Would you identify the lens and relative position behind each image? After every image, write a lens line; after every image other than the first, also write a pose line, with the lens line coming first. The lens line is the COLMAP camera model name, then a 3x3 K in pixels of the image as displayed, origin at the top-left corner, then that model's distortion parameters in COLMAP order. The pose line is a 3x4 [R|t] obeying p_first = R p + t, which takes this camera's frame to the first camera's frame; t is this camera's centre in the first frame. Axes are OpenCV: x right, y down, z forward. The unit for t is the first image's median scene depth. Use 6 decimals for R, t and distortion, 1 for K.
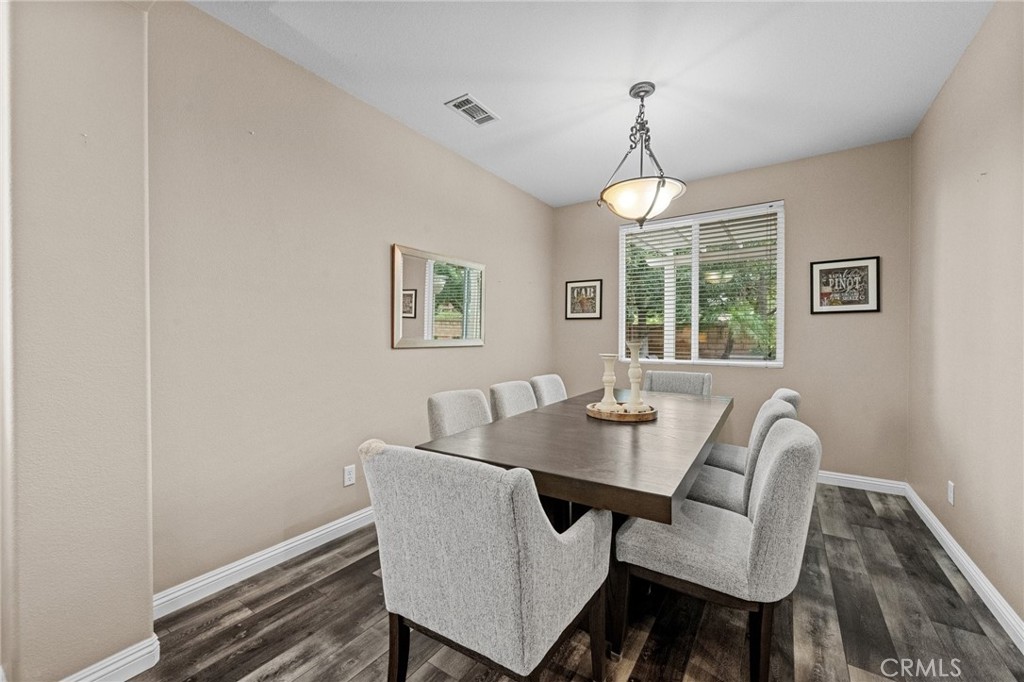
lens RADIAL K [[405.4, 0, 513.6], [0, 405.4, 337.8], [0, 0, 1]] dist [0.001668, -0.000012]
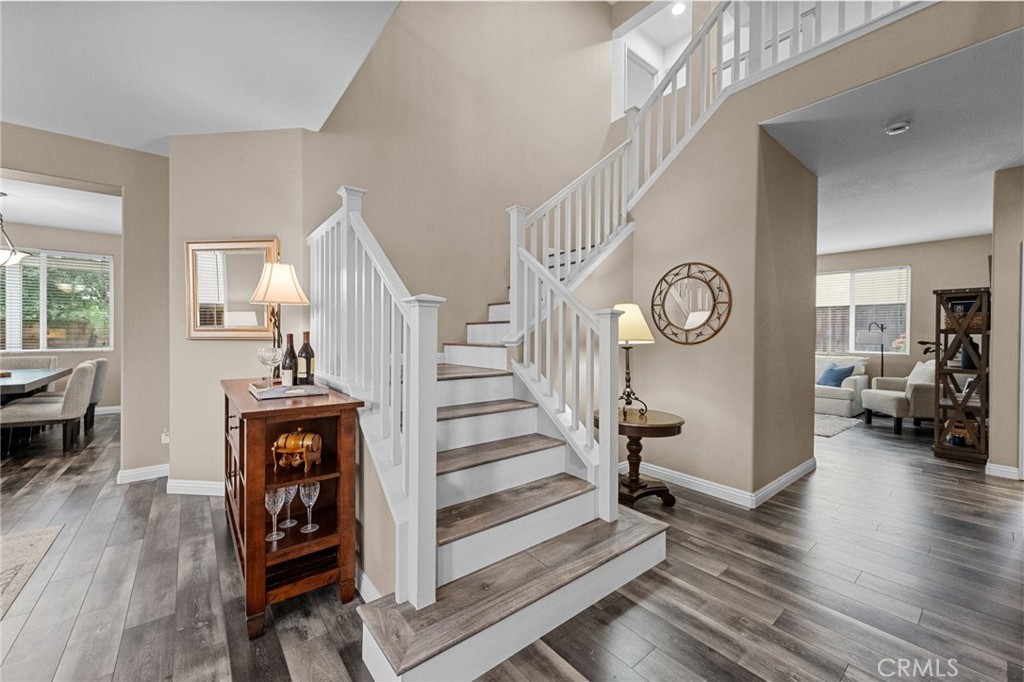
lens RADIAL K [[401.4, 0, 513.0], [0, 401.4, 338.8], [0, 0, 1]] dist [0.002384, -0.000554]
pose [[0.296048, -0.006201, 0.955153, -0.396715], [-0.004335, 0.999960, 0.007835, 0.000613], [-0.955163, -0.006461, 0.296009, -0.956479]]
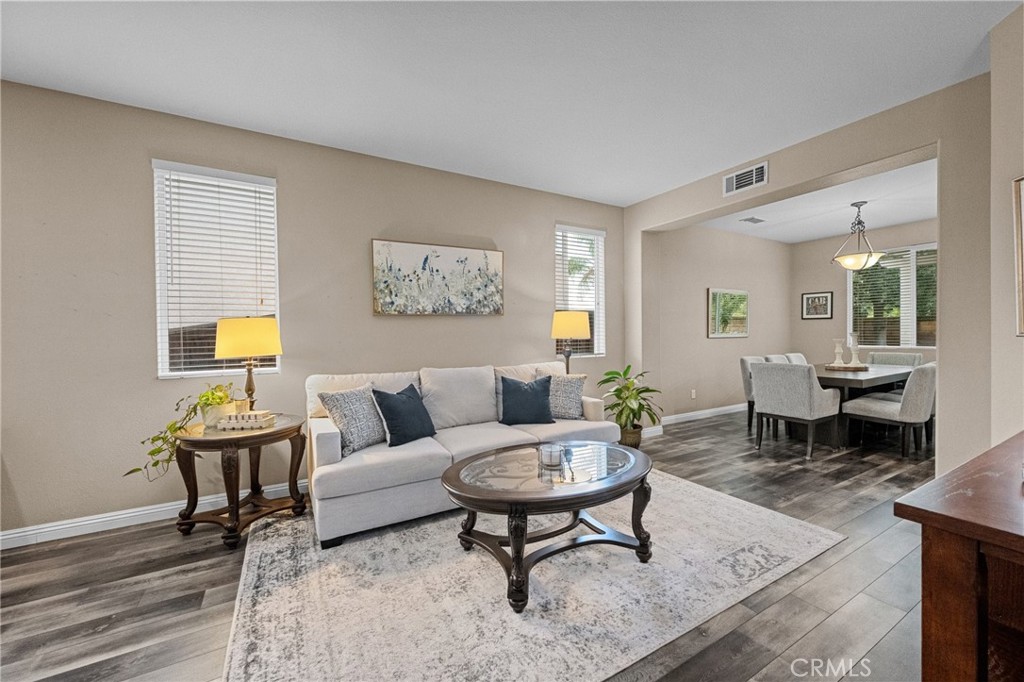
lens RADIAL K [[401.4, 0, 513.0], [0, 401.4, 338.8], [0, 0, 1]] dist [0.002384, -0.000554]
pose [[0.900313, -0.007728, -0.435174, -0.197394], [0.012739, 0.999882, 0.008599, 0.000293], [0.435056, -0.013286, 0.900305, -0.842481]]
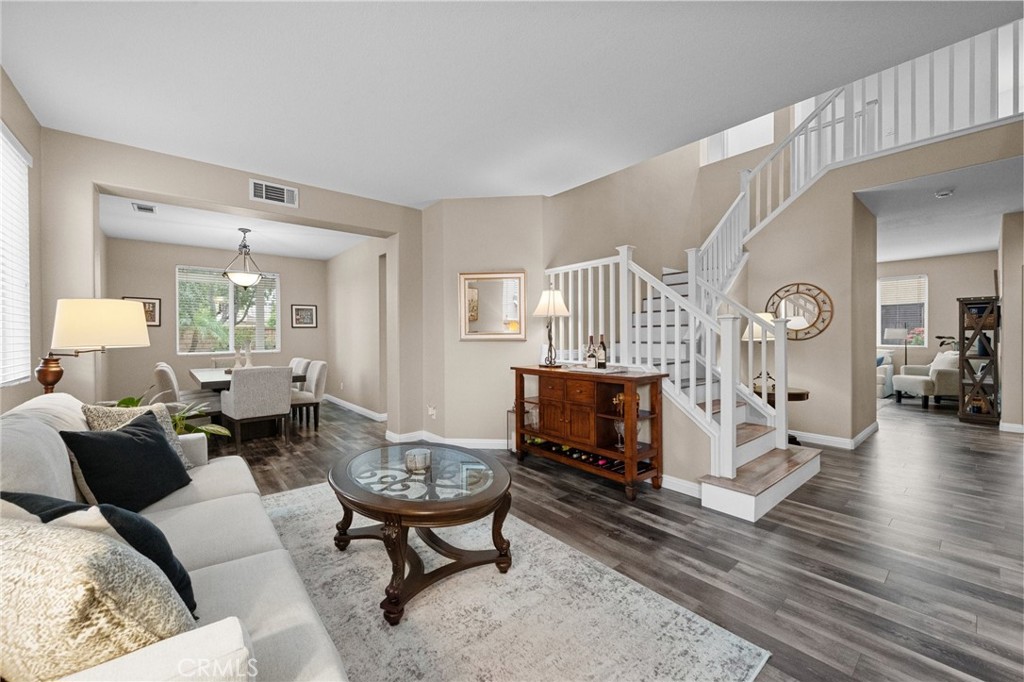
lens RADIAL K [[401.4, 0, 513.0], [0, 401.4, 338.8], [0, 0, 1]] dist [0.002384, -0.000554]
pose [[0.279810, -0.008978, 0.960014, -0.824024], [0.007807, 0.999944, 0.007075, -0.001654], [-0.960024, 0.005516, 0.279864, -0.620842]]
